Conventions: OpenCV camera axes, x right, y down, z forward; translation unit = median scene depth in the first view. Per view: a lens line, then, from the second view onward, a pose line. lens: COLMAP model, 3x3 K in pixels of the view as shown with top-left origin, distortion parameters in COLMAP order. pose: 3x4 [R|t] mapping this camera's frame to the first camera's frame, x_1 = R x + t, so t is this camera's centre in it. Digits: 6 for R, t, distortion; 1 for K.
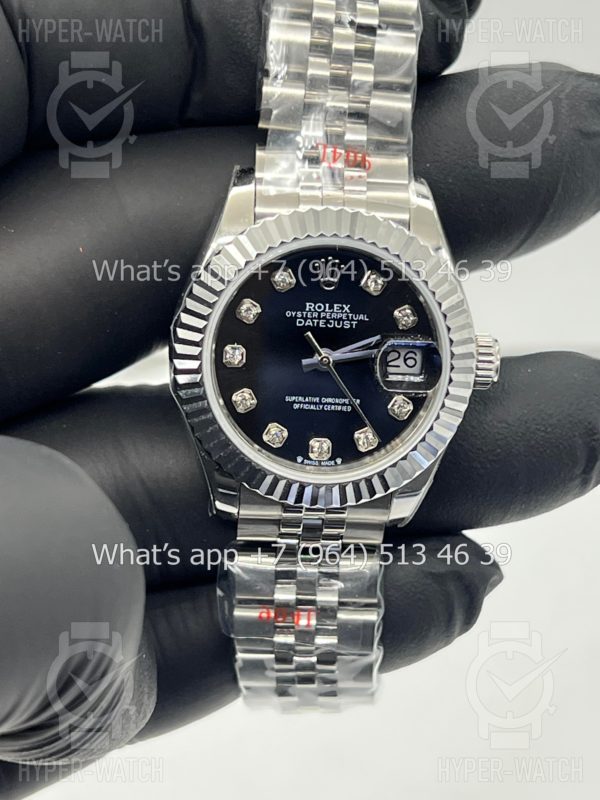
lens RADIAL K [[1812.3, 0, 300.0], [0, 1812.3, 400.0], [0, 0, 1]] dist [0.185174, 0.379518]
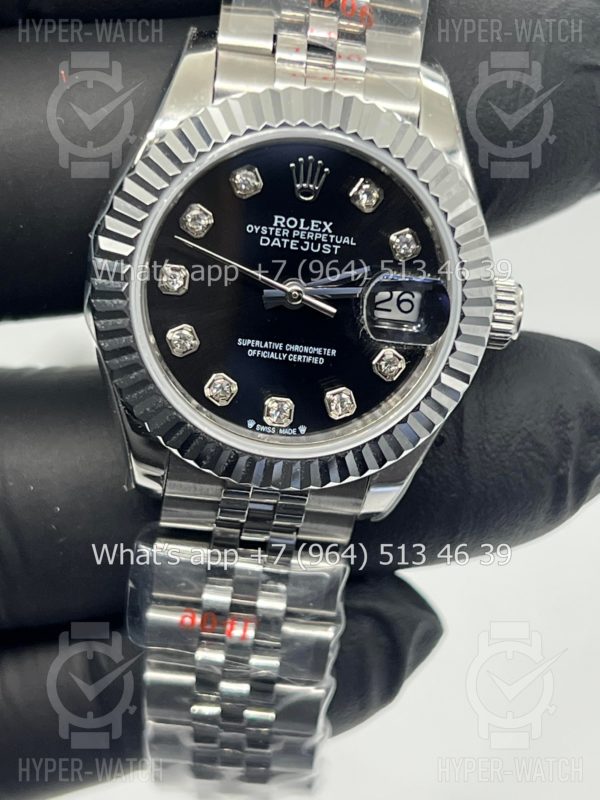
lens RADIAL K [[1812.3, 0, 300.0], [0, 1812.3, 400.0], [0, 0, 1]] dist [0.185174, 0.379518]
pose [[0.996803, 0.069682, 0.039086, -0.010063], [-0.070219, 0.997453, 0.012557, 0.012136], [-0.038111, -0.015261, 0.999157, 0.249491]]
